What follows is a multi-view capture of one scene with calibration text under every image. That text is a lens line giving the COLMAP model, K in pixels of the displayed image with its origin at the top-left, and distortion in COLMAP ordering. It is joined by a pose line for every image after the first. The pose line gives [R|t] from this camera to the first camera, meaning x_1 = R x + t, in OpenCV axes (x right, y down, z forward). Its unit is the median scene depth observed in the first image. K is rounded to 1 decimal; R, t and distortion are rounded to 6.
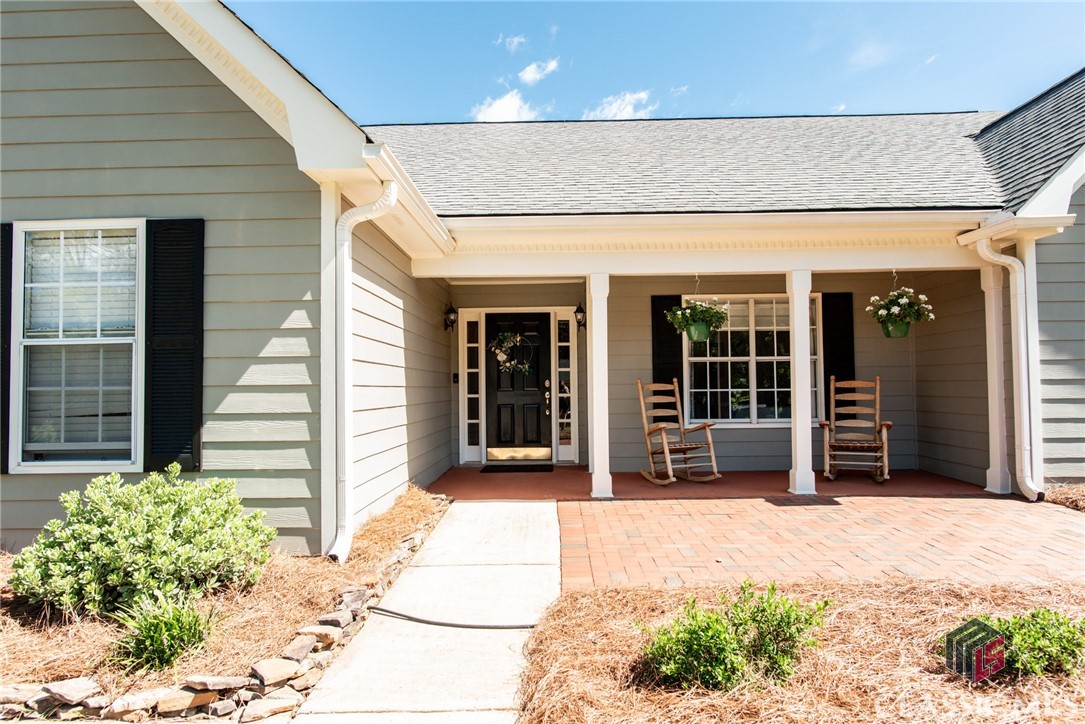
lens RADIAL K [[637.5, 0, 542.5], [0, 637.5, 362.0], [0, 0, 1]] dist [-0.030464, 0.000321]
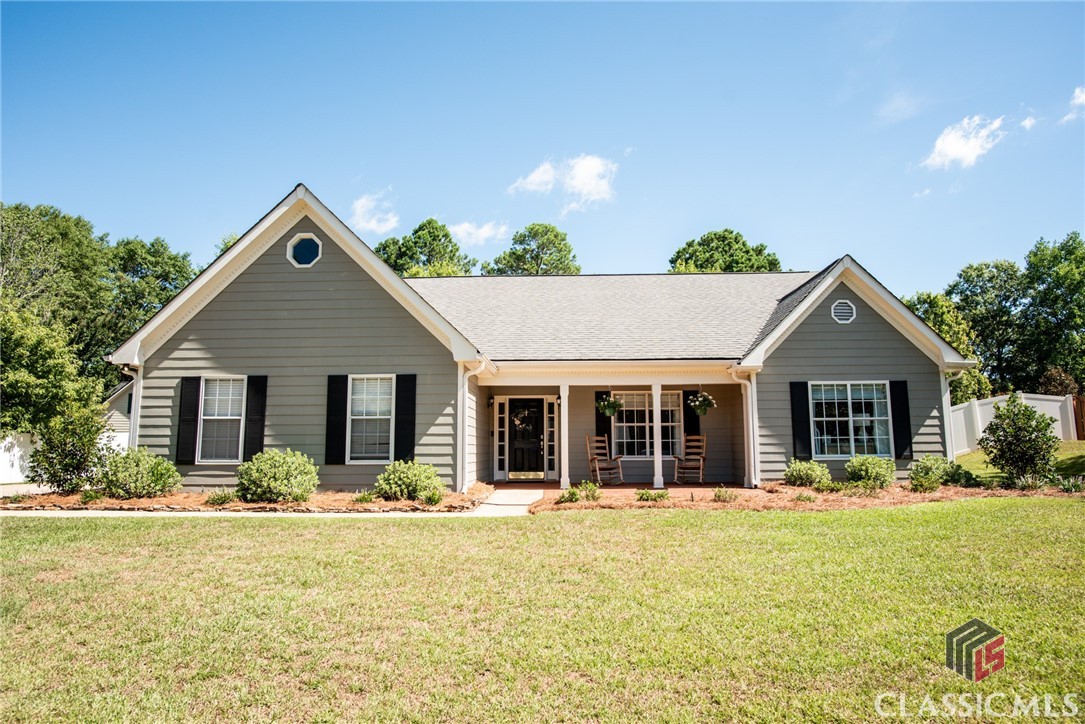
lens RADIAL K [[637.5, 0, 542.5], [0, 637.5, 362.0], [0, 0, 1]] dist [-0.030464, 0.000321]
pose [[0.999936, 0.006163, -0.009457, 0.034055], [-0.007034, 0.995450, -0.095023, -0.009118], [0.008828, 0.095083, 0.995430, -1.143911]]
